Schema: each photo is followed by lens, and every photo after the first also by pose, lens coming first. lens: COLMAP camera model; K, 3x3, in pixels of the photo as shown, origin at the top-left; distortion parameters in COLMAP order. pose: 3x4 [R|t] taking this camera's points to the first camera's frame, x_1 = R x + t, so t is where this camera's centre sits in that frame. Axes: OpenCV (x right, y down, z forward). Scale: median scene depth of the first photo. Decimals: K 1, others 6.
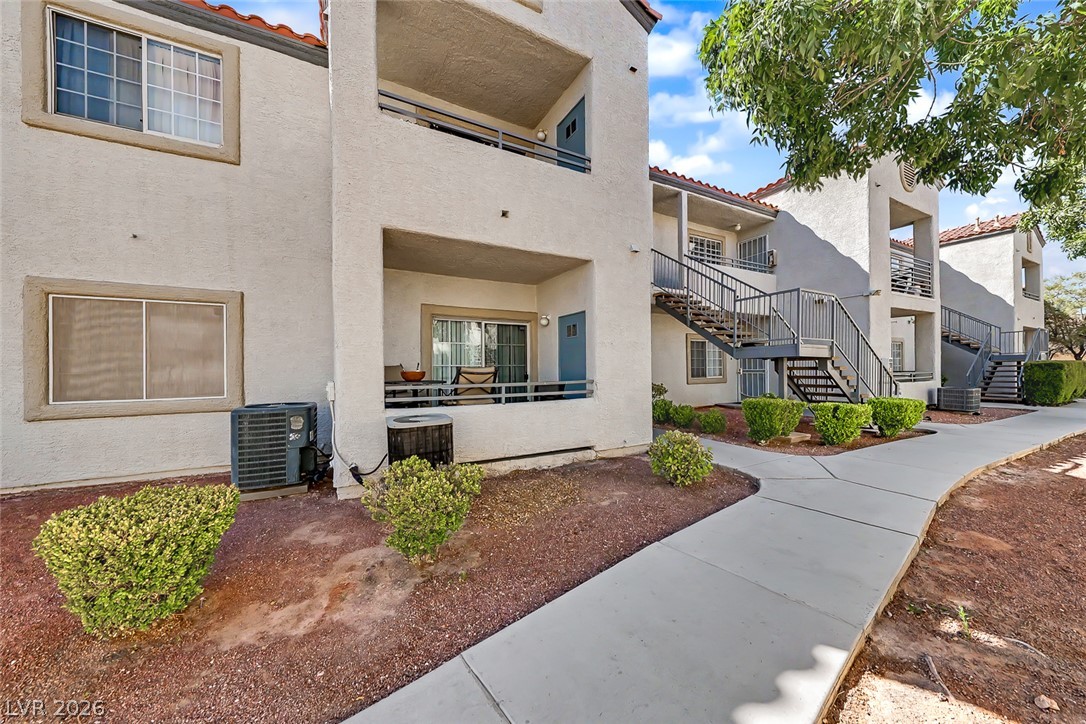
lens RADIAL K [[373.8, 0, 537.9], [0, 373.8, 360.3], [0, 0, 1]] dist [0.017843, -0.008126]
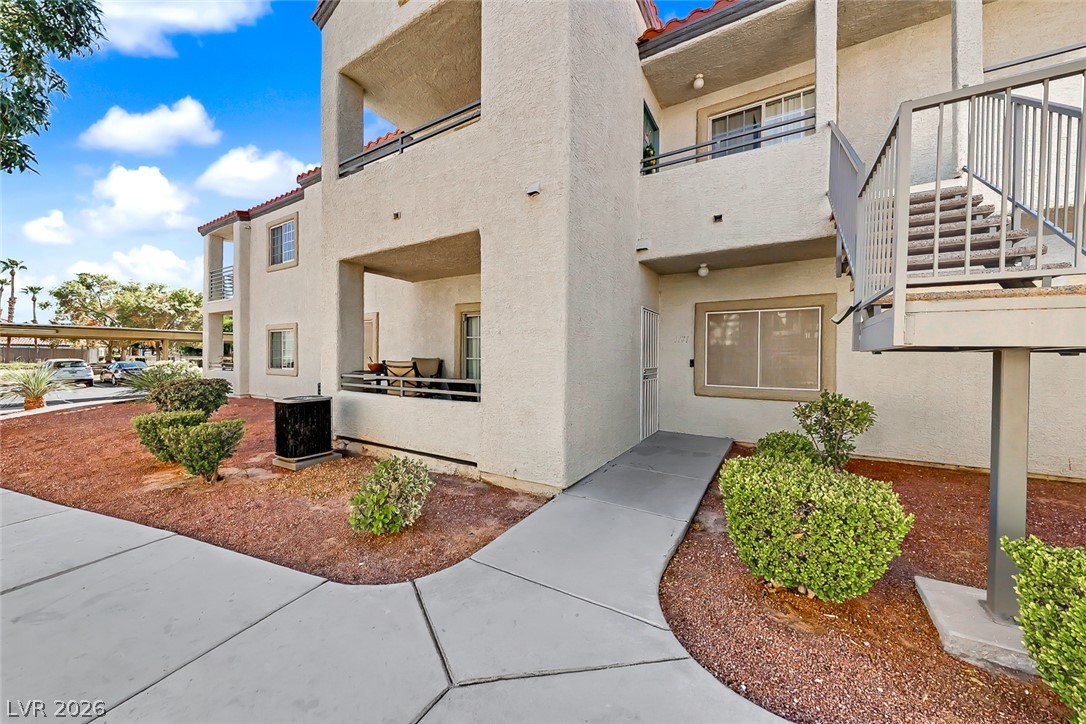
lens RADIAL K [[373.8, 0, 537.9], [0, 373.8, 360.3], [0, 0, 1]] dist [0.017843, -0.008126]
pose [[0.508681, 0.013919, -0.860843, 0.905749], [0.002602, 0.999840, 0.017703, -0.004142], [0.860951, -0.011245, 0.508563, 0.712707]]
